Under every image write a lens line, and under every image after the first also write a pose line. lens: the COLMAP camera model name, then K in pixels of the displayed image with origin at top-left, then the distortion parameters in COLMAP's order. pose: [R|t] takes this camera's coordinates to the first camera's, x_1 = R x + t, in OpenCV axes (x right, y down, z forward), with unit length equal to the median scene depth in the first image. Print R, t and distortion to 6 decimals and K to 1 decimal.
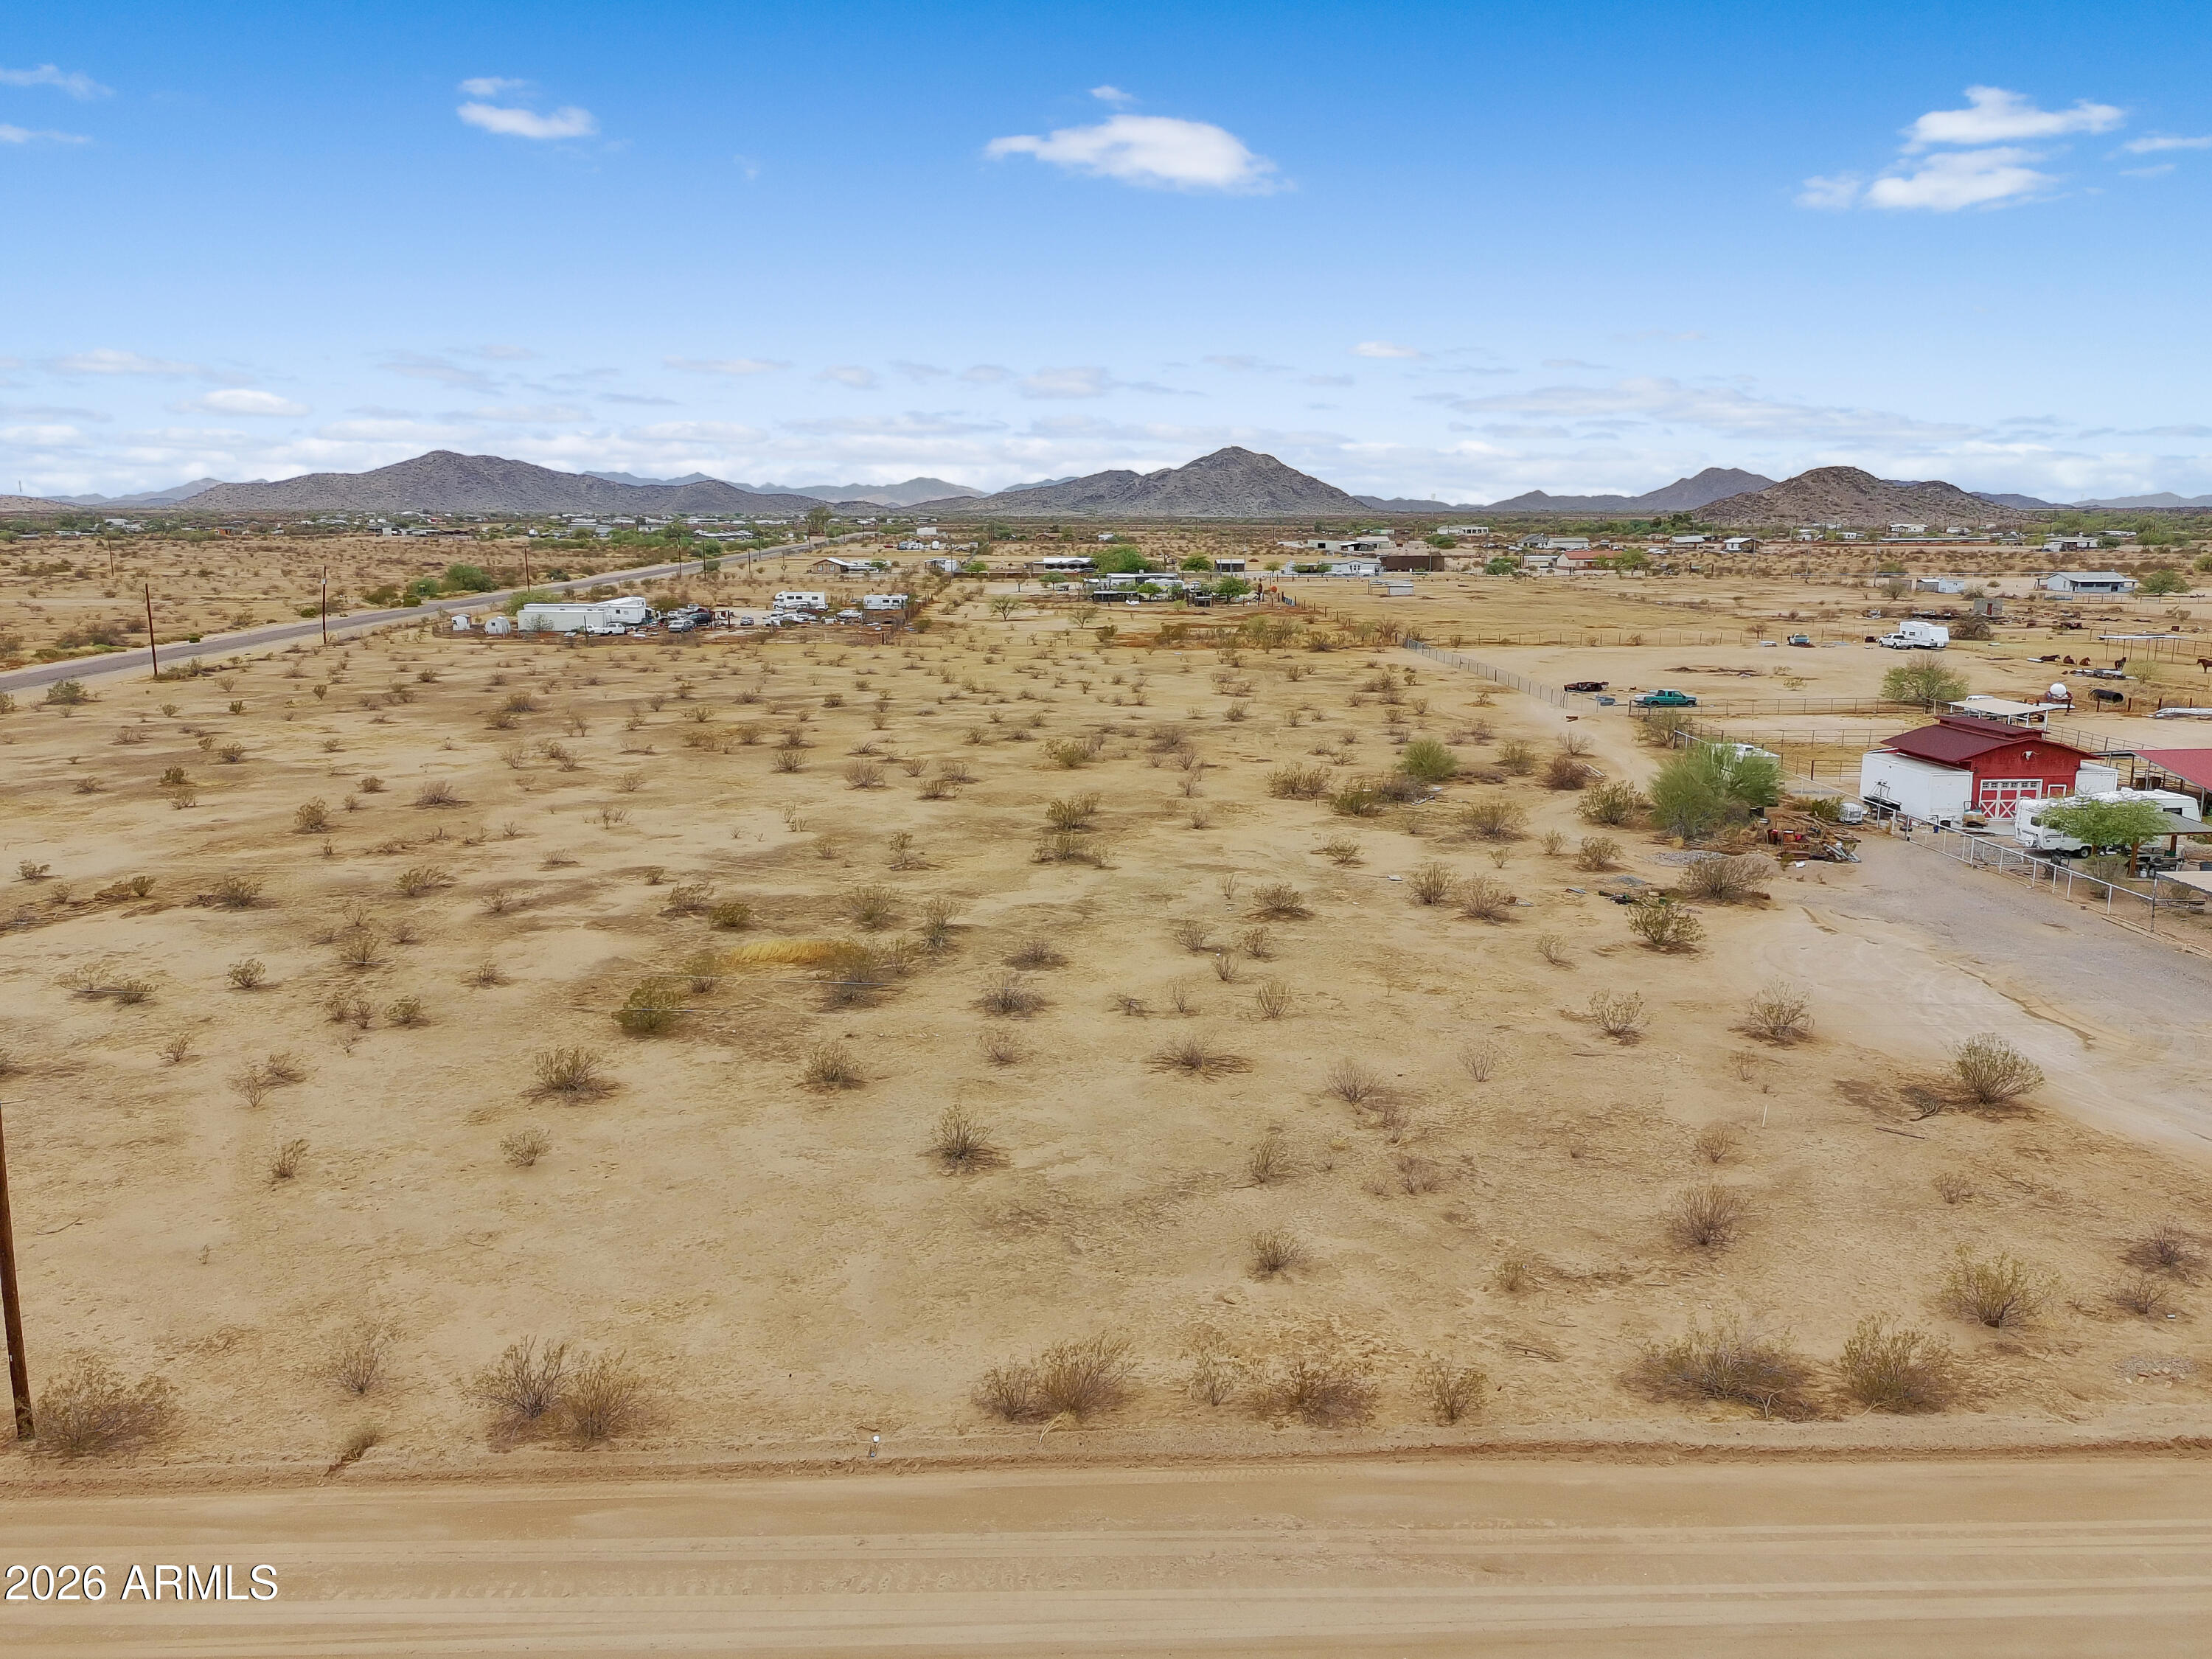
lens RADIAL K [[1634.1, 0, 1115.7], [0, 1634.1, 828.9], [0, 0, 1]] dist [0.071892, -0.081480]
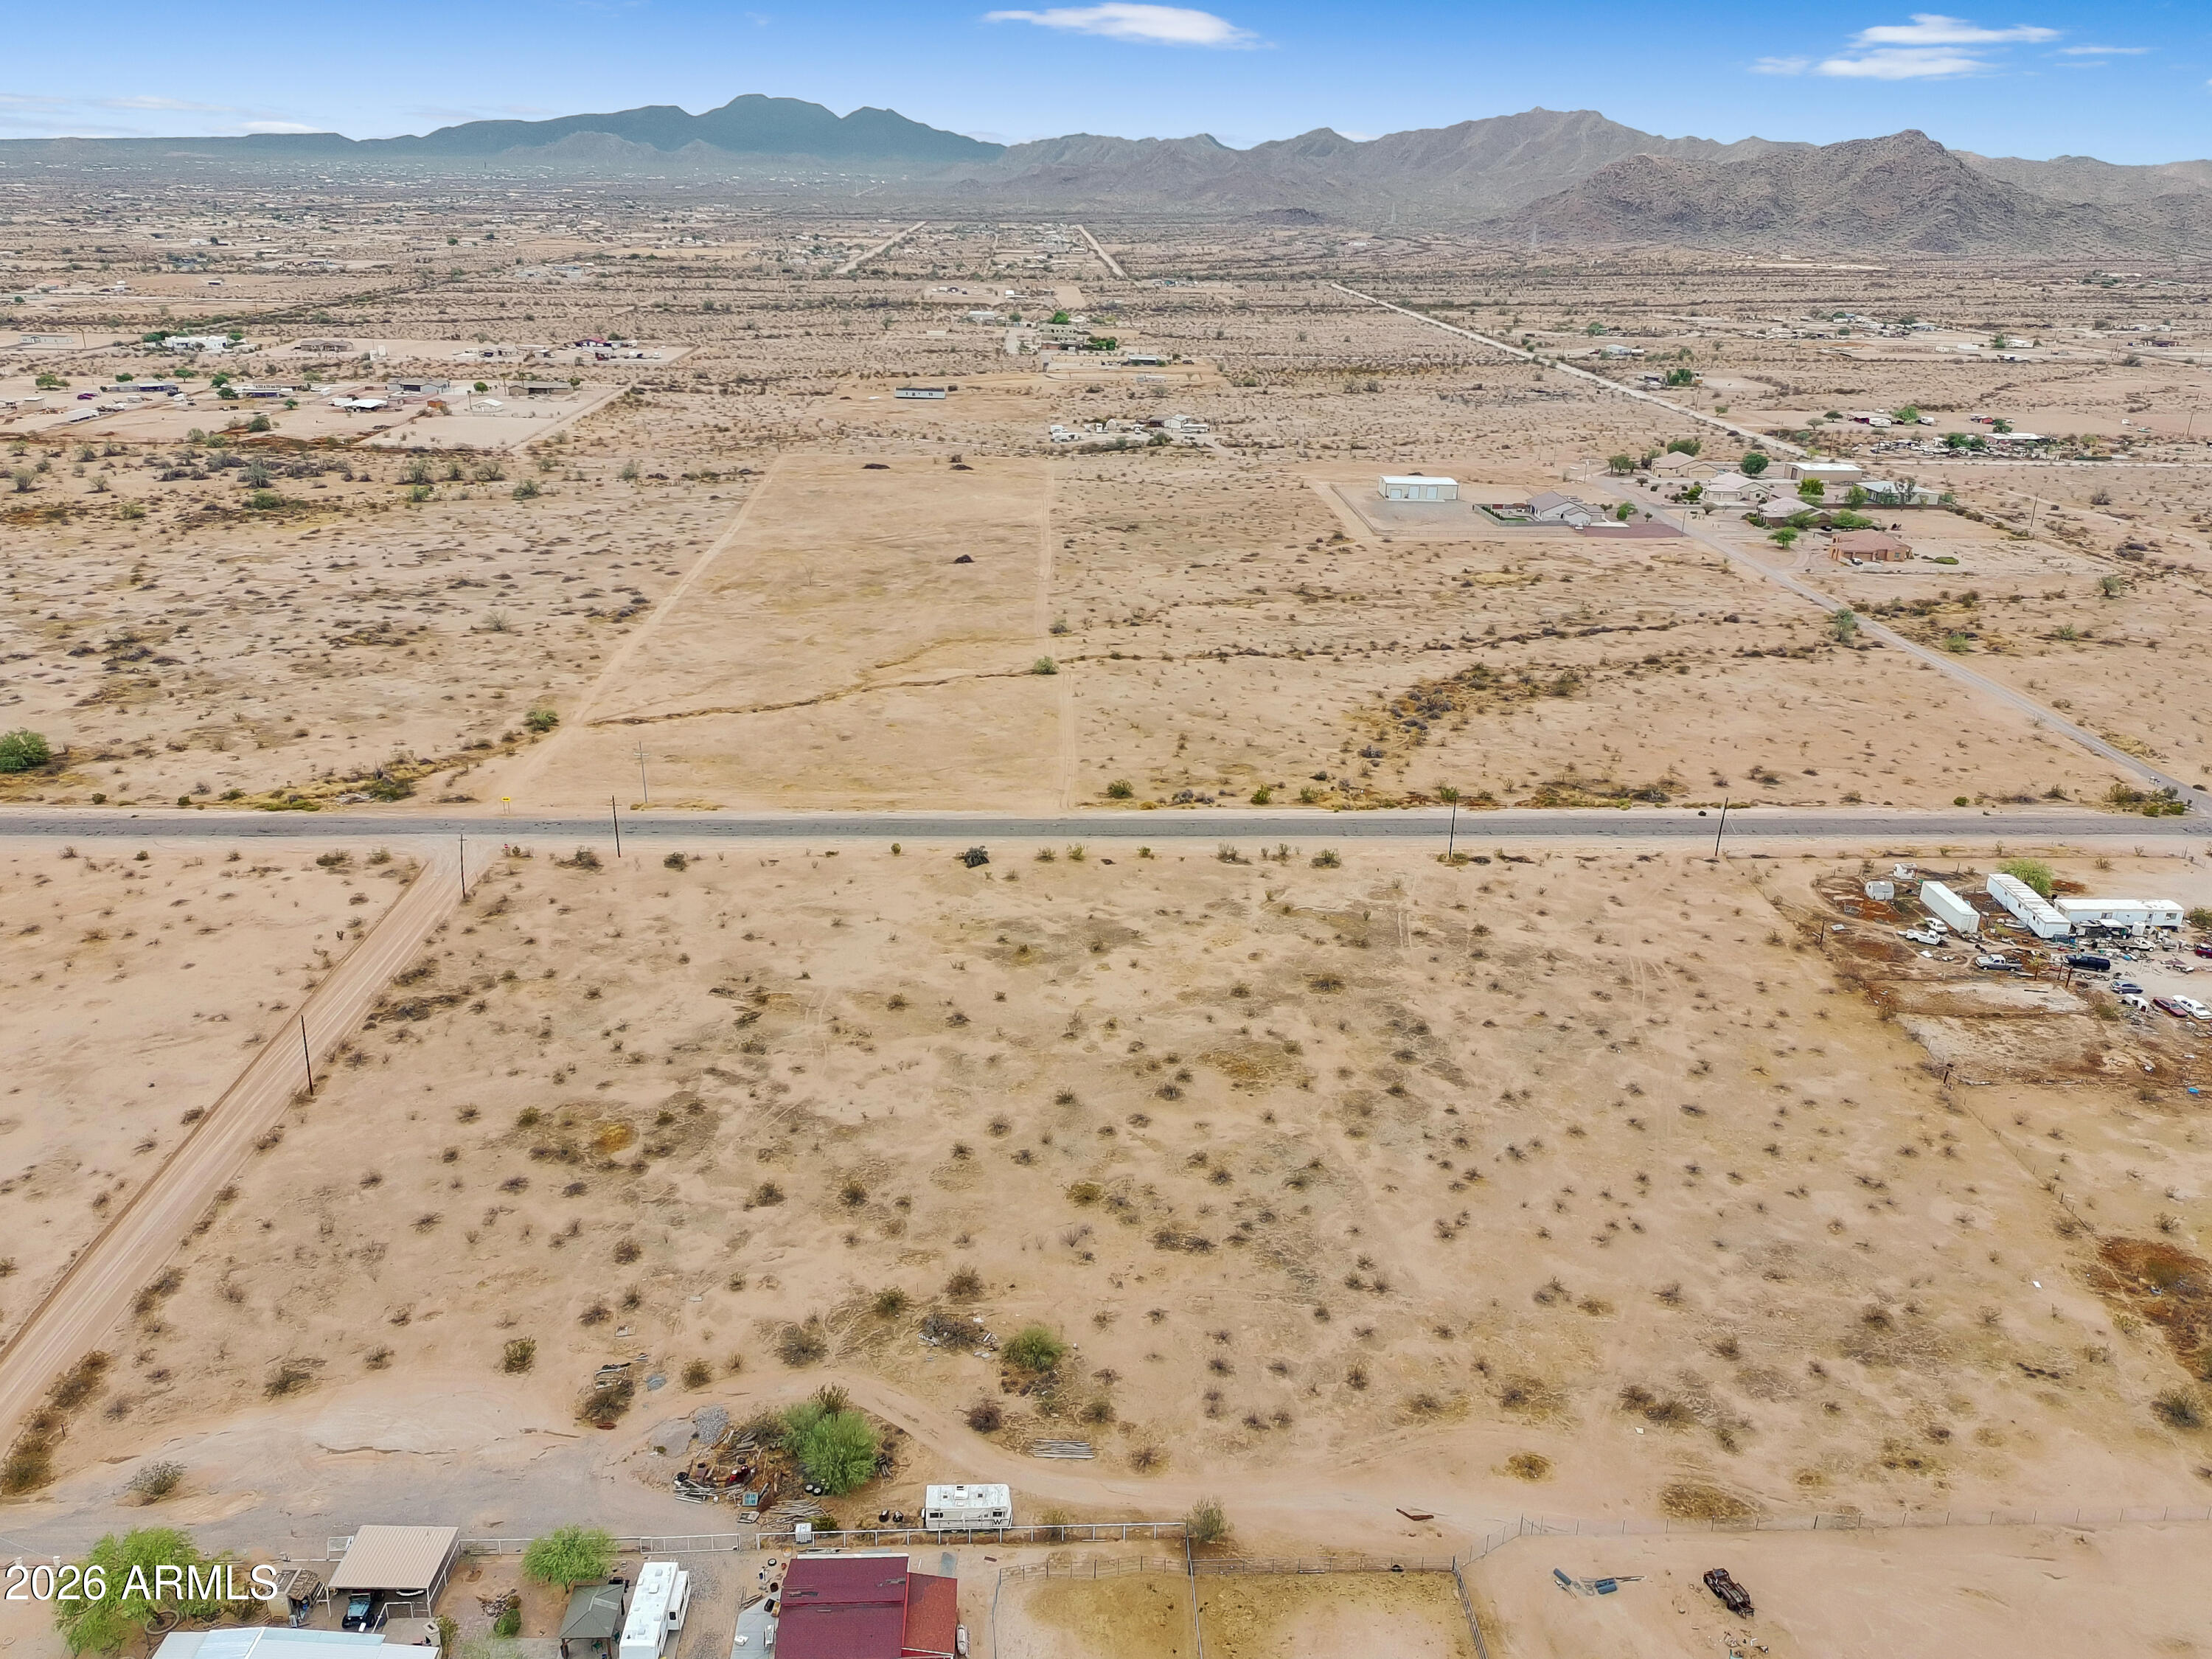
lens RADIAL K [[1699.4, 0, 1112.9], [0, 1699.4, 828.2], [0, 0, 1]] dist [0.080400, -0.105795]
pose [[-0.001715, 0.356588, -0.934260, 2.696887], [-0.213747, 0.912539, 0.348690, -1.853494], [0.976888, 0.200293, 0.074655, 1.837392]]
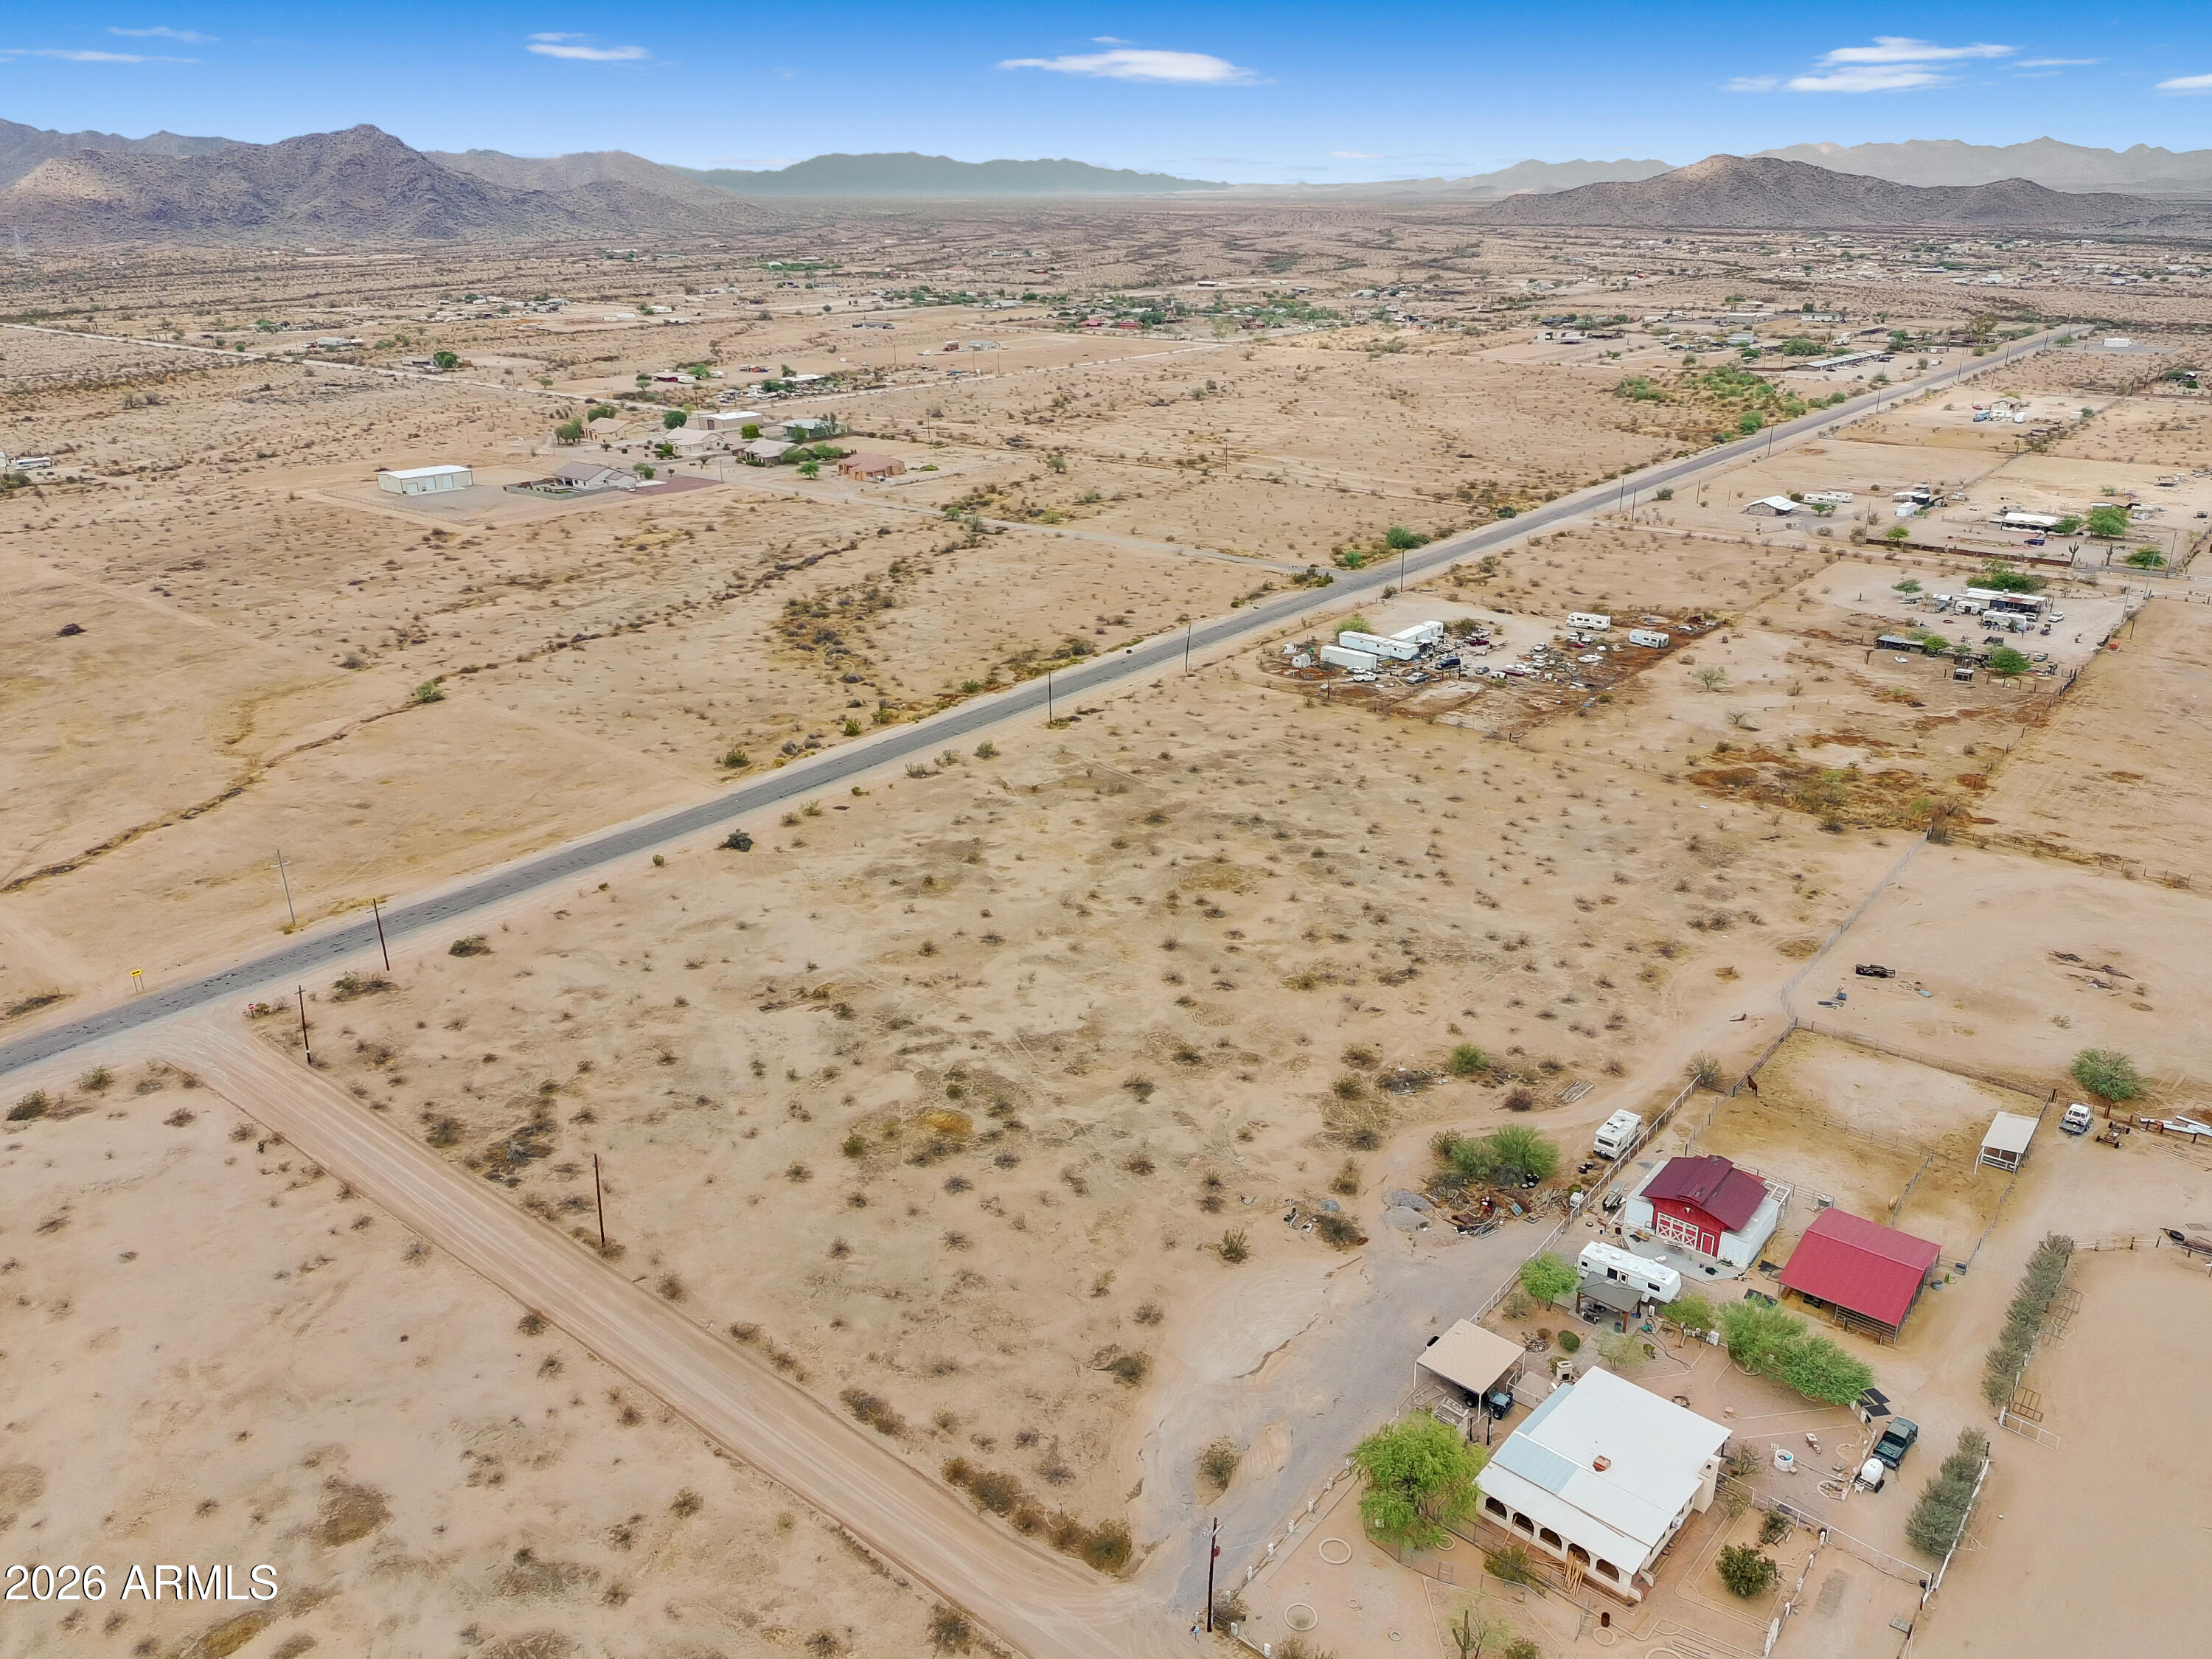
lens RADIAL K [[1635.7, 0, 1113.5], [0, 1635.7, 819.4], [0, 0, 1]] dist [0.066572, -0.064560]
pose [[0.746486, 0.234796, -0.622599, 1.841489], [-0.121019, 0.967976, 0.219945, -1.212843], [0.654304, -0.088840, 0.750995, -0.878177]]
